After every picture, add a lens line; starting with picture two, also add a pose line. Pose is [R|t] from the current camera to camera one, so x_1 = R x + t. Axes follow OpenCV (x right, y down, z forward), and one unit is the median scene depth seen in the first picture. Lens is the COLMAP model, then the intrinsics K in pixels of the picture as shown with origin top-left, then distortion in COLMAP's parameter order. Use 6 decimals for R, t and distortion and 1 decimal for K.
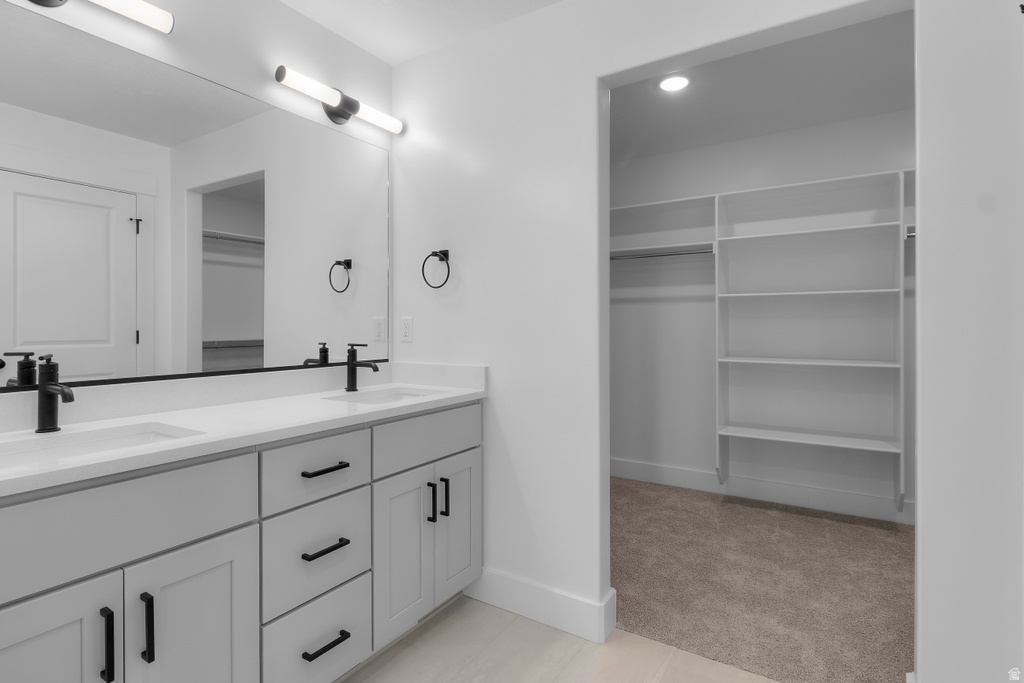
lens RADIAL K [[523.3, 0, 513.3], [0, 523.3, 331.6], [0, 0, 1]] dist [0.013592, -0.000200]
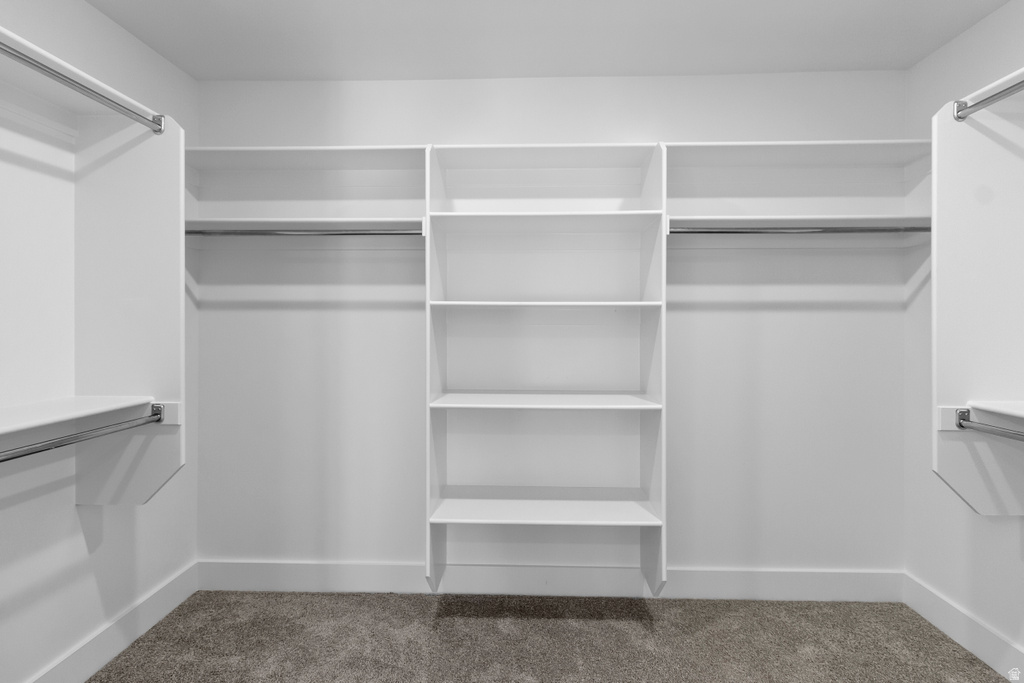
lens RADIAL K [[485.3, 0, 513.3], [0, 485.3, 320.9], [0, 0, 1]] dist [0.006148, 0.000351]
pose [[0.872867, 0.007409, 0.487901, 0.192991], [-0.000069, 0.999887, -0.015060, -0.038268], [-0.487958, 0.013112, 0.872769, 0.440717]]
